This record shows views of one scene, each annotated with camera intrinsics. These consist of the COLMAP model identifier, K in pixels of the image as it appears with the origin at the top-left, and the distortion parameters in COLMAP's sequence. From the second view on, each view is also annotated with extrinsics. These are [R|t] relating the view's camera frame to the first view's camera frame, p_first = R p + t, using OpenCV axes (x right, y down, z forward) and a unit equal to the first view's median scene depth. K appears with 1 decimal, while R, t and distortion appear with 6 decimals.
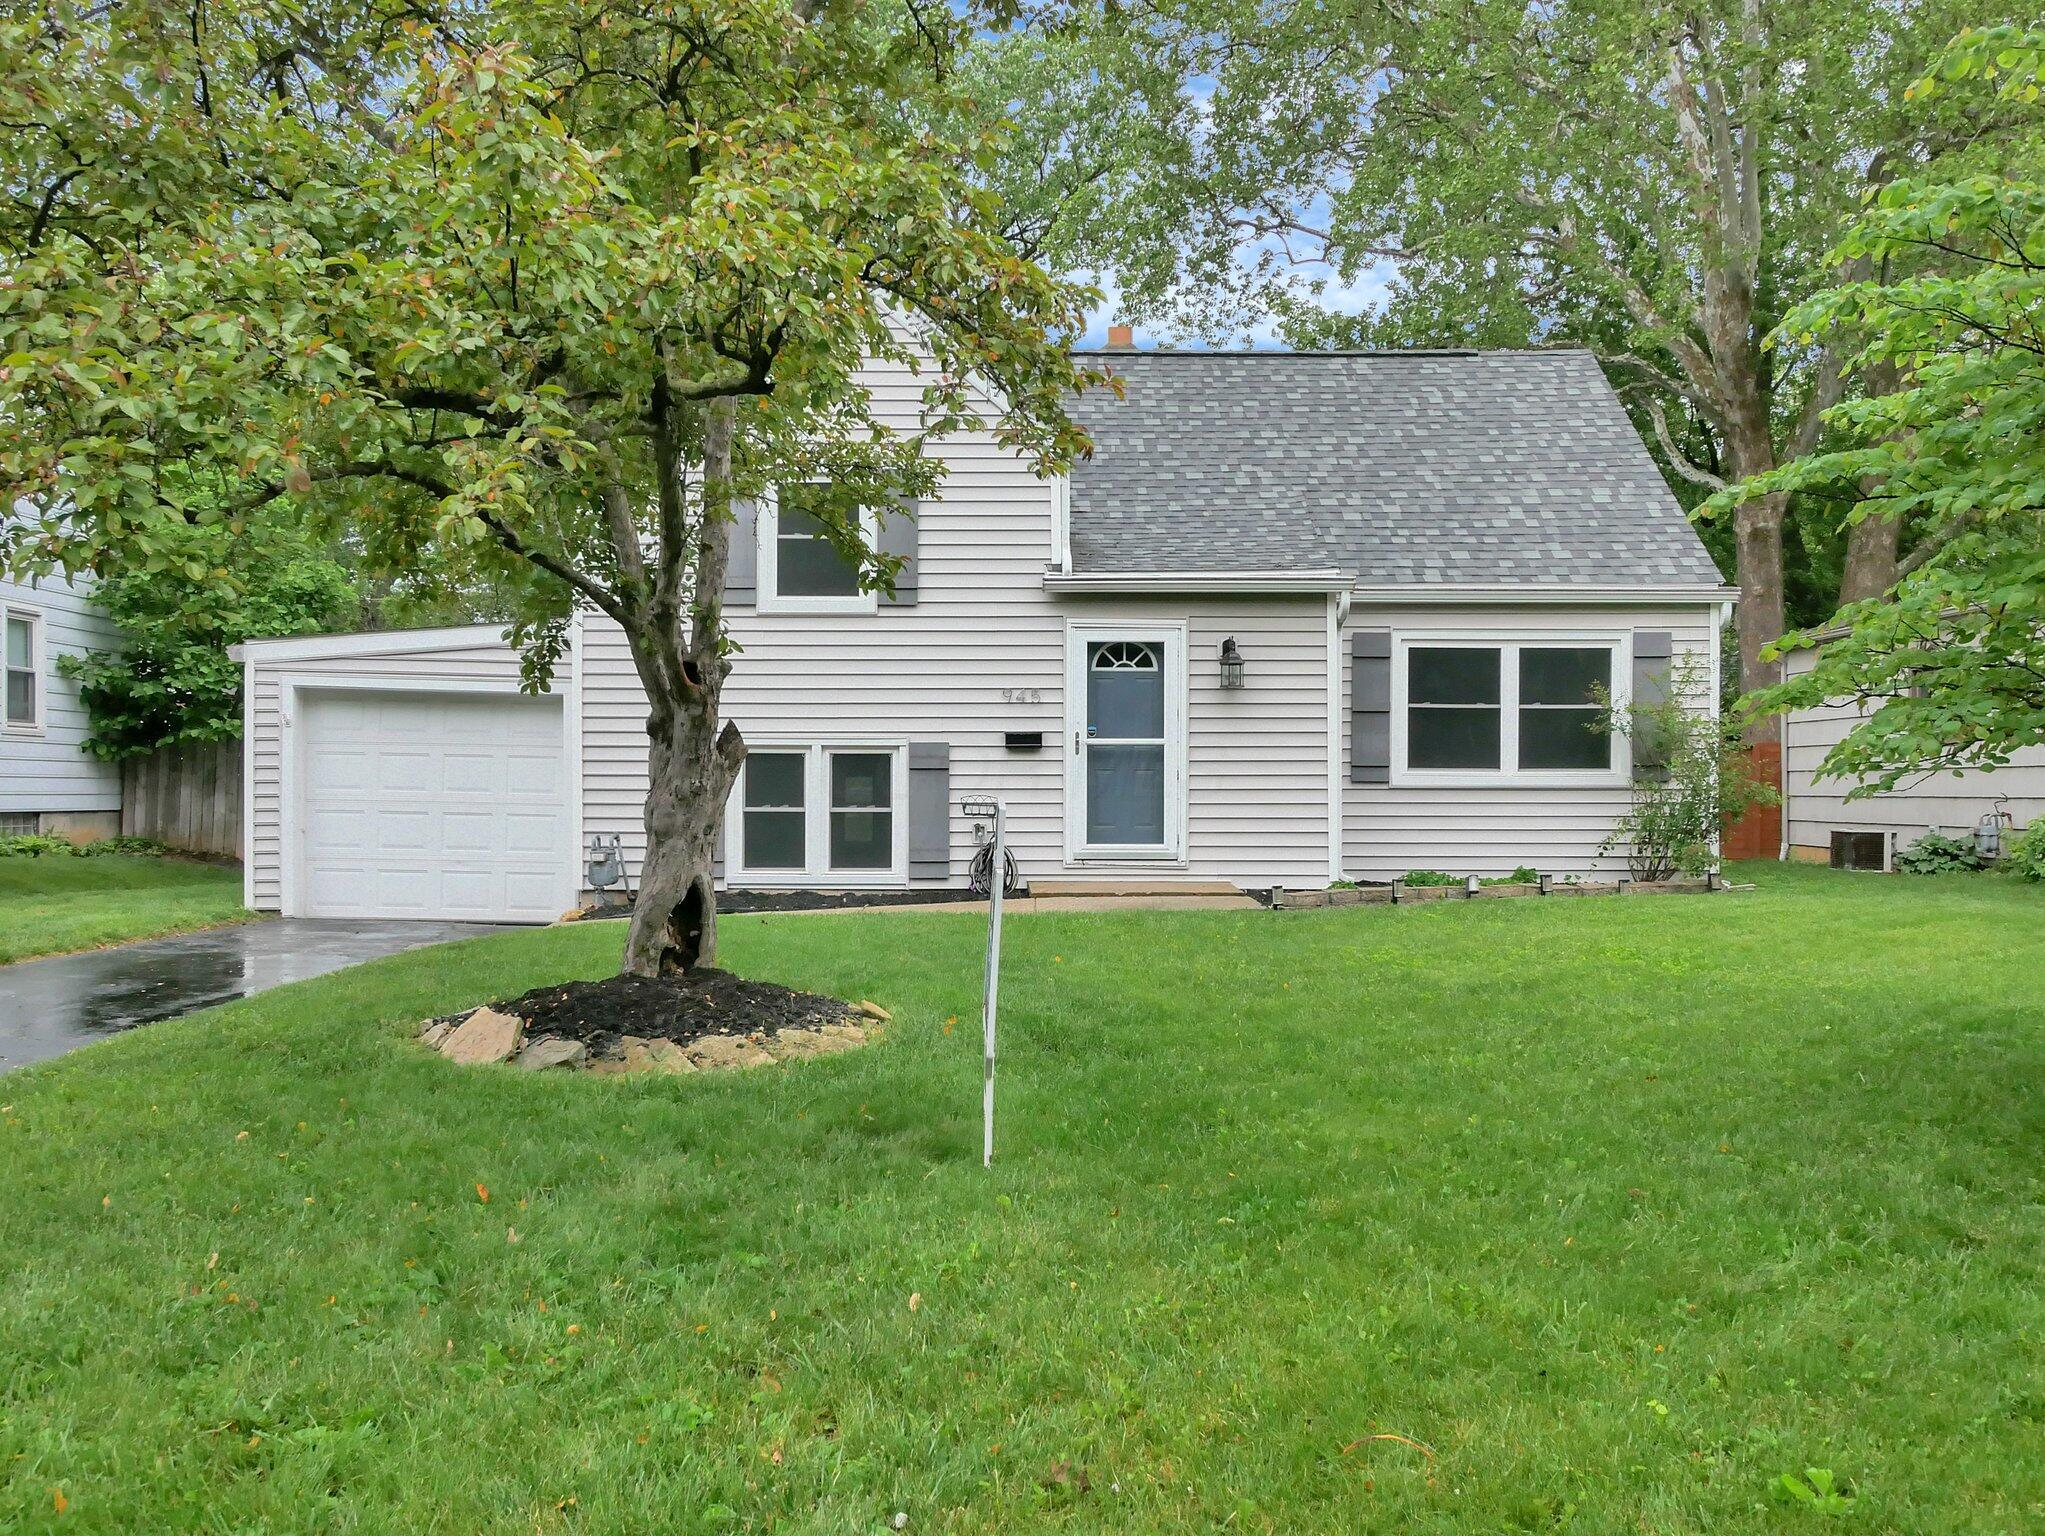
lens RADIAL K [[1647.9, 0, 1025.4], [0, 1647.9, 776.5], [0, 0, 1]] dist [0.013779, 0.000556]
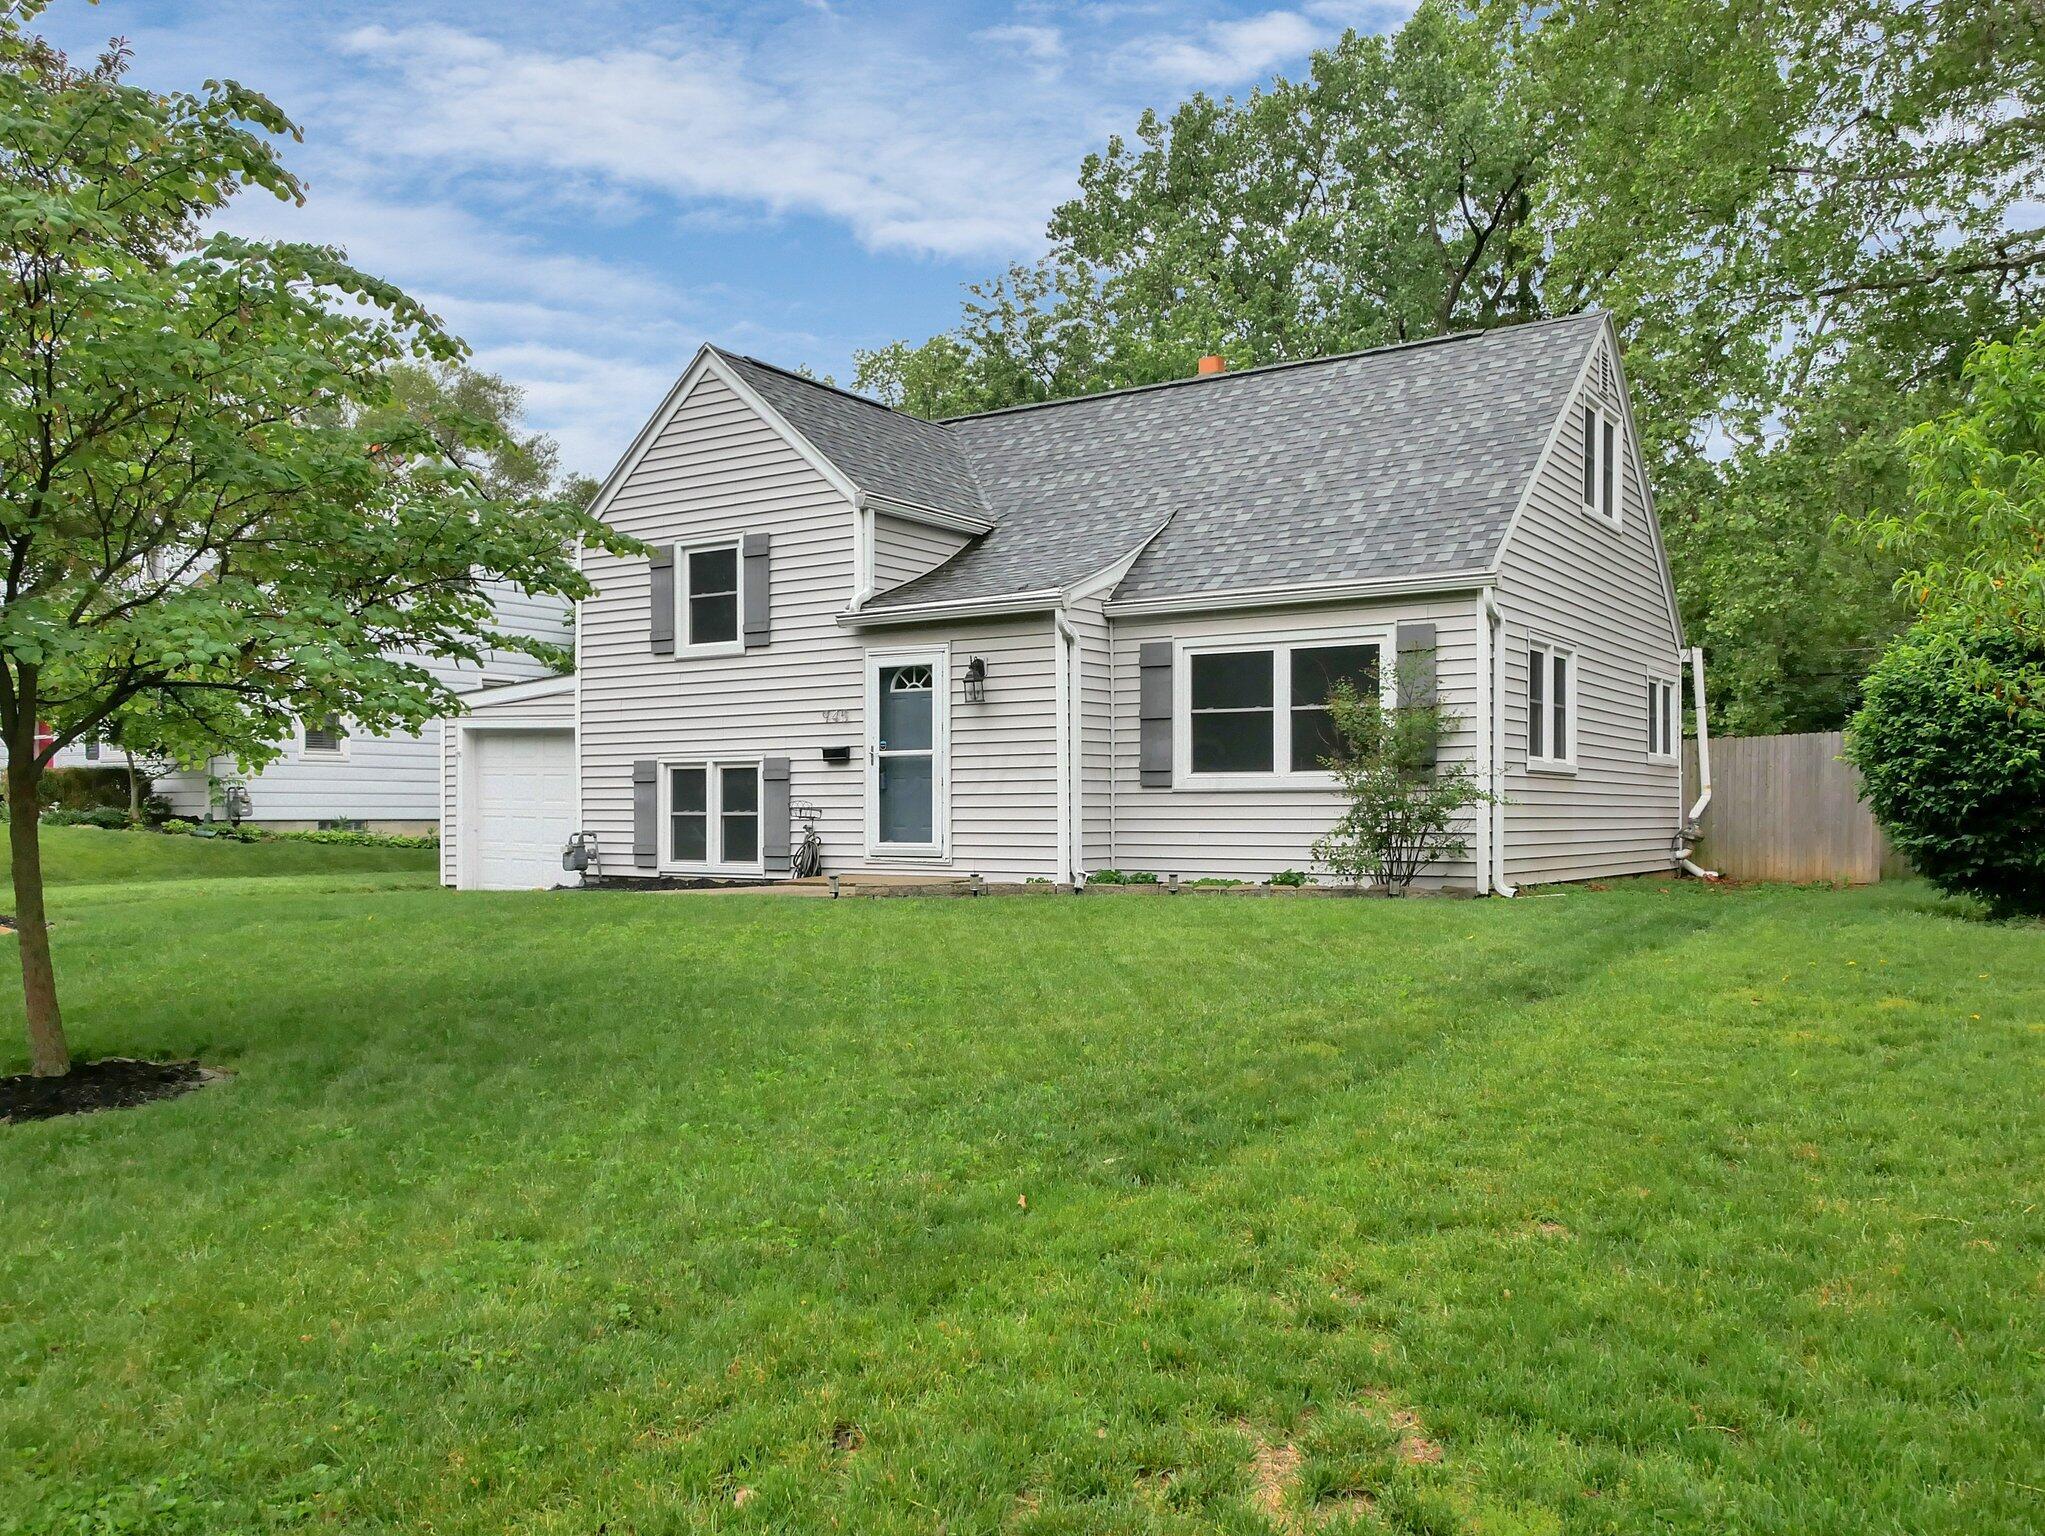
lens RADIAL K [[1664.4, 0, 1015.0], [0, 1664.4, 775.6], [0, 0, 1]] dist [0.011528, 0.001064]
pose [[0.828215, -0.015692, -0.560191, 0.768494], [0.009363, 0.999856, -0.014166, 0.011342], [0.560333, 0.006488, 0.828242, 0.085314]]
